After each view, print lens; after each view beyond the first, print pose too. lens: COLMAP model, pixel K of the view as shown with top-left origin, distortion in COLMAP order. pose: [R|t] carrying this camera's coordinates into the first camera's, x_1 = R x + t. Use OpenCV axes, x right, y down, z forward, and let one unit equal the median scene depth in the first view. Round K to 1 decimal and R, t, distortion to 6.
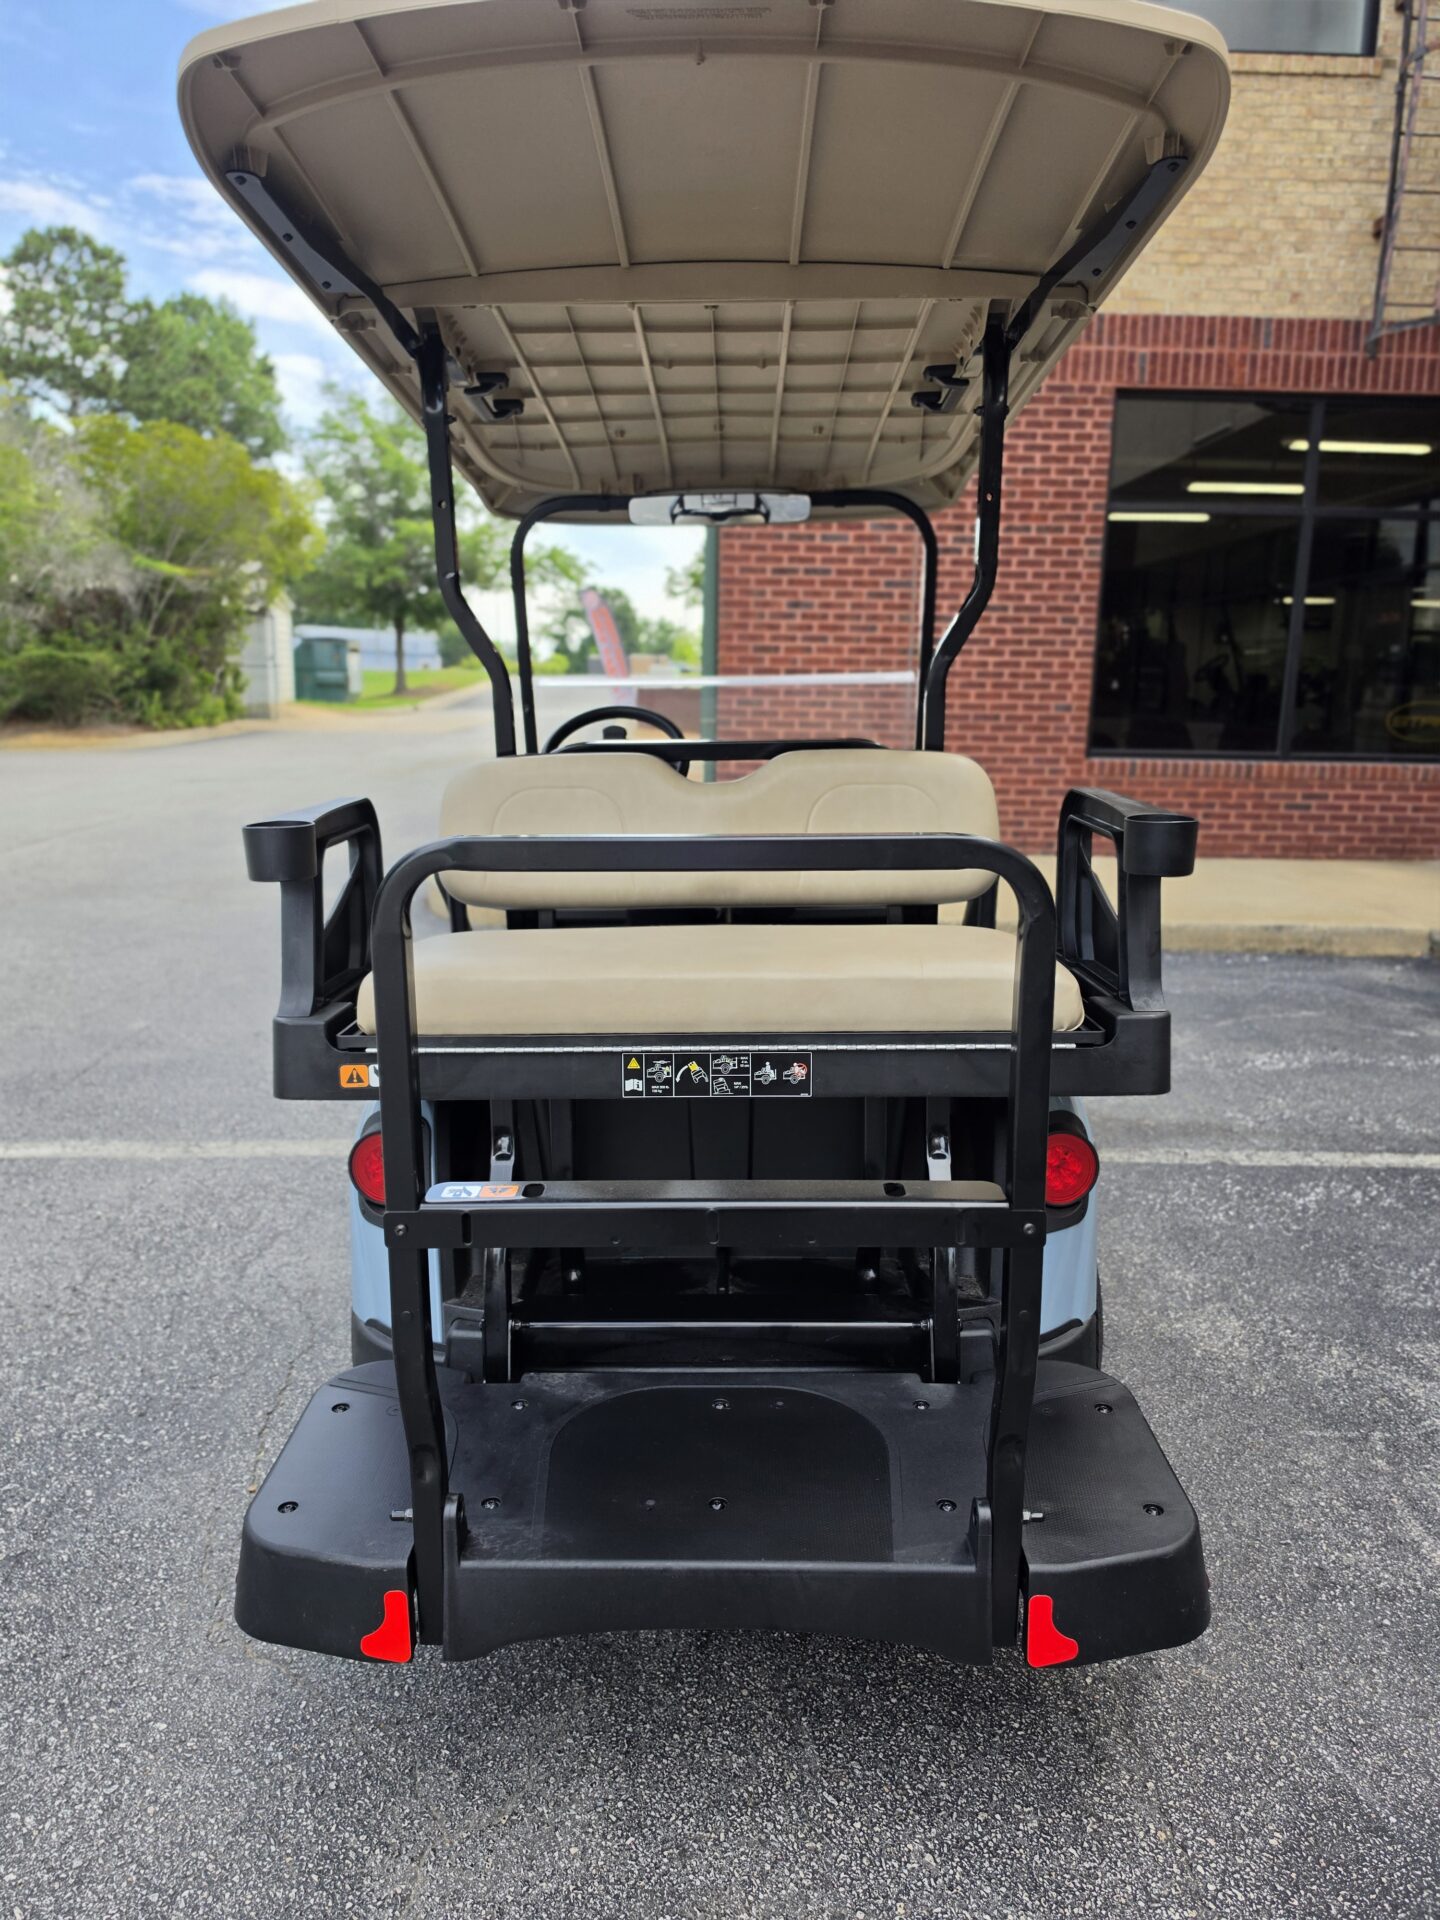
lens RADIAL K [[1323.7, 0, 711.4], [0, 1323.7, 970.6], [0, 0, 1]] dist [0.032056, -0.055960]
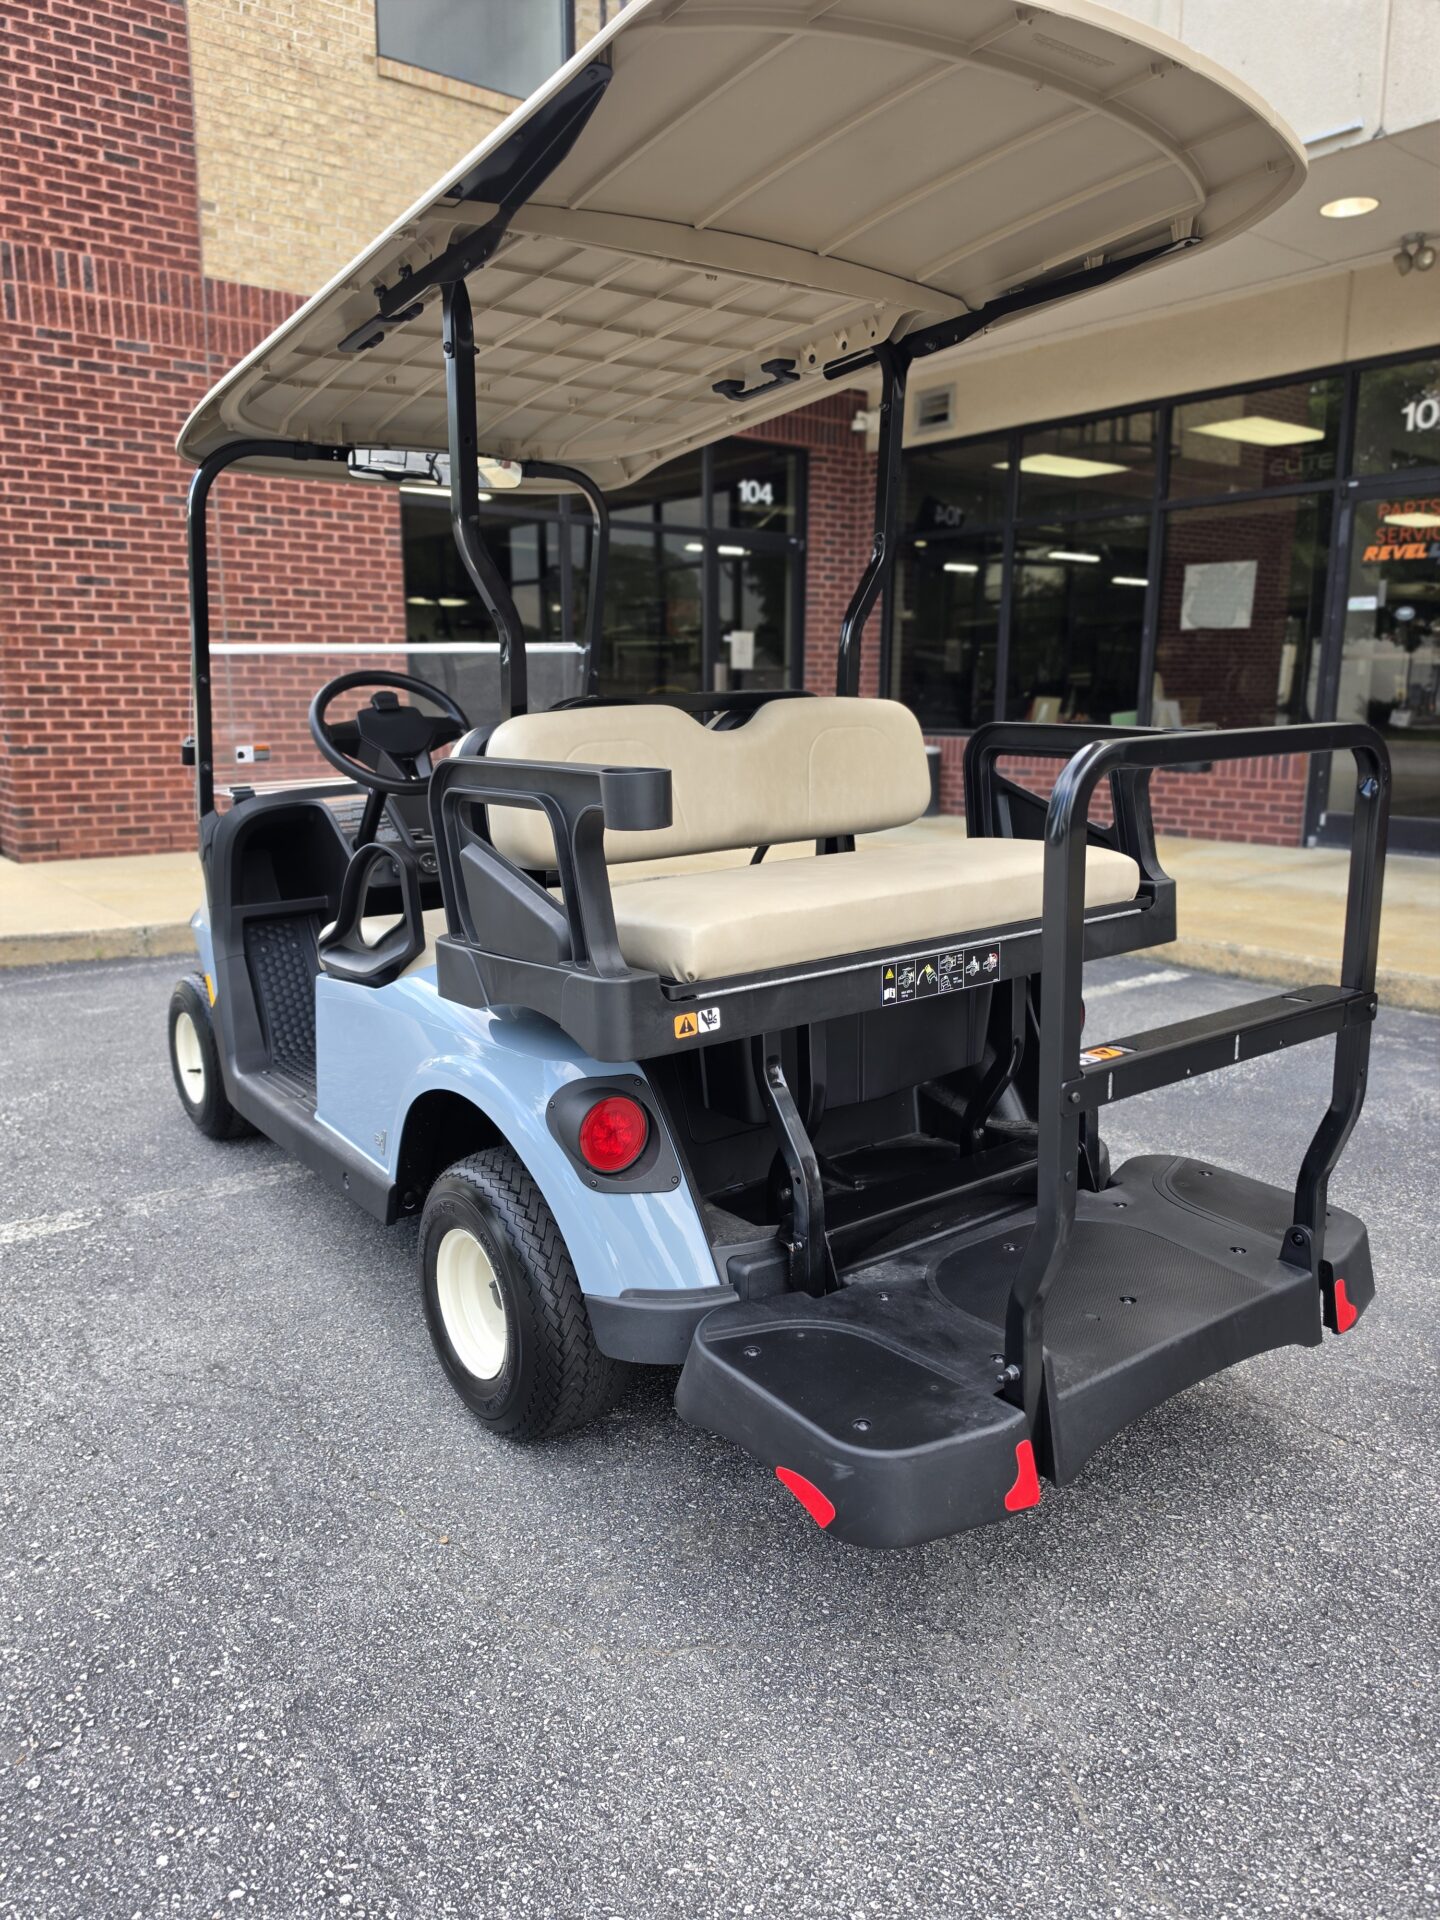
lens RADIAL K [[1323.7, 0, 718.1], [0, 1323.7, 969.5], [0, 0, 1]] dist [0.032056, -0.055960]
pose [[0.790992, -0.133727, 0.597033, -0.169718], [0.133465, 0.990035, 0.044929, -0.000346], [-0.597092, 0.044144, 0.800957, 0.041622]]
